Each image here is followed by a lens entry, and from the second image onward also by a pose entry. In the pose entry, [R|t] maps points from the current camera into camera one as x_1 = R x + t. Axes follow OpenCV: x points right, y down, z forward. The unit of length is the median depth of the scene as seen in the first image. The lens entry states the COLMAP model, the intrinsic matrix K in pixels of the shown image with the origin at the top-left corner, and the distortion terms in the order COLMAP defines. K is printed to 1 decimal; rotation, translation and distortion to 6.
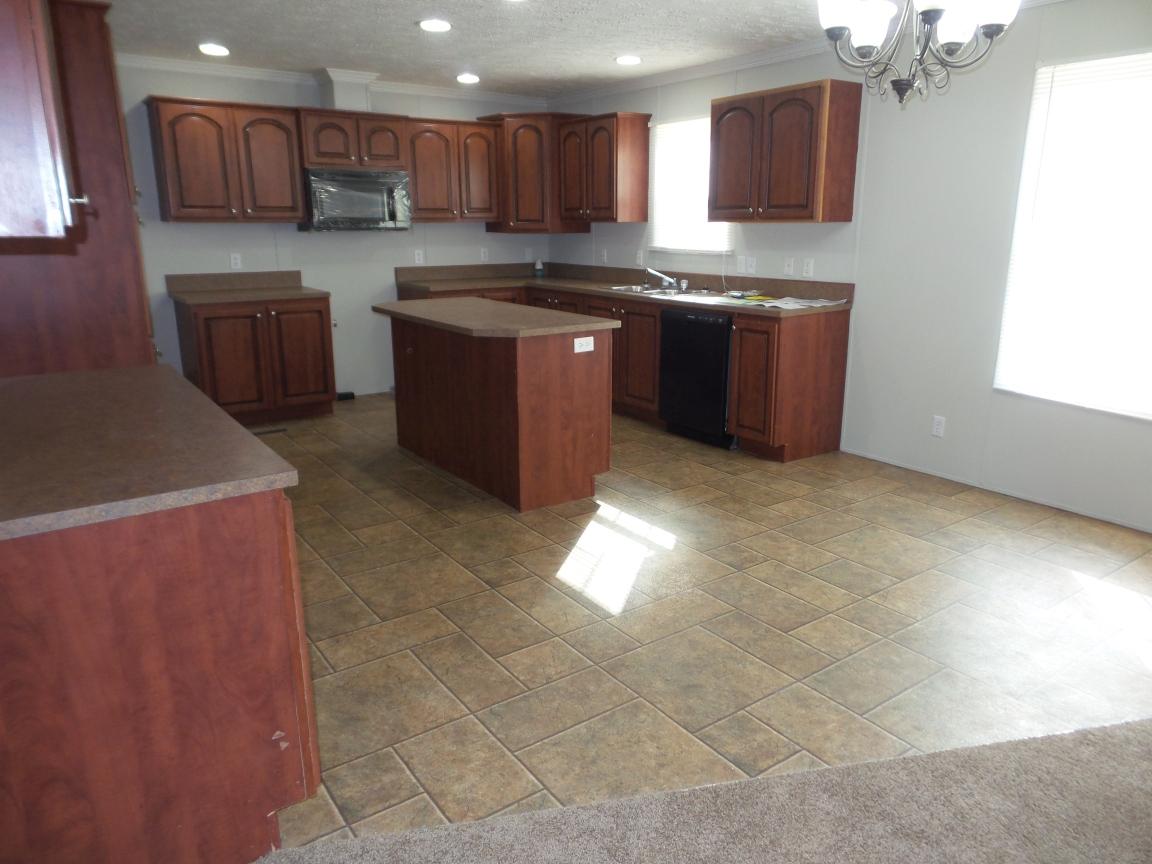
lens RADIAL K [[794.1, 0, 579.2], [0, 794.1, 438.7], [0, 0, 1]] dist [0.001916, -0.004088]
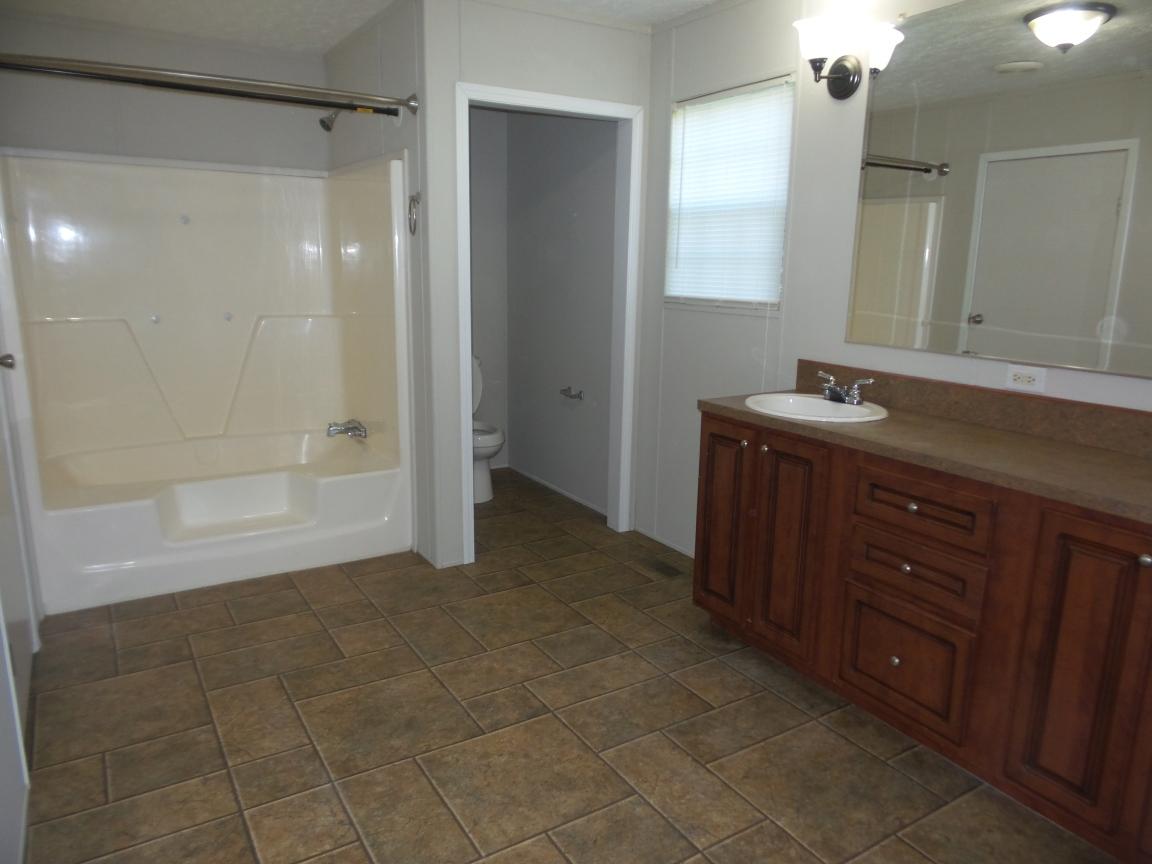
lens RADIAL K [[794.1, 0, 576.9], [0, 794.1, 433.5], [0, 0, 1]] dist [0.001916, -0.004088]
pose [[0.067149, -0.207821, 0.975859, -0.321393], [0.240729, 0.952546, 0.186292, -0.071780], [-0.968267, 0.222409, 0.113991, 0.268204]]
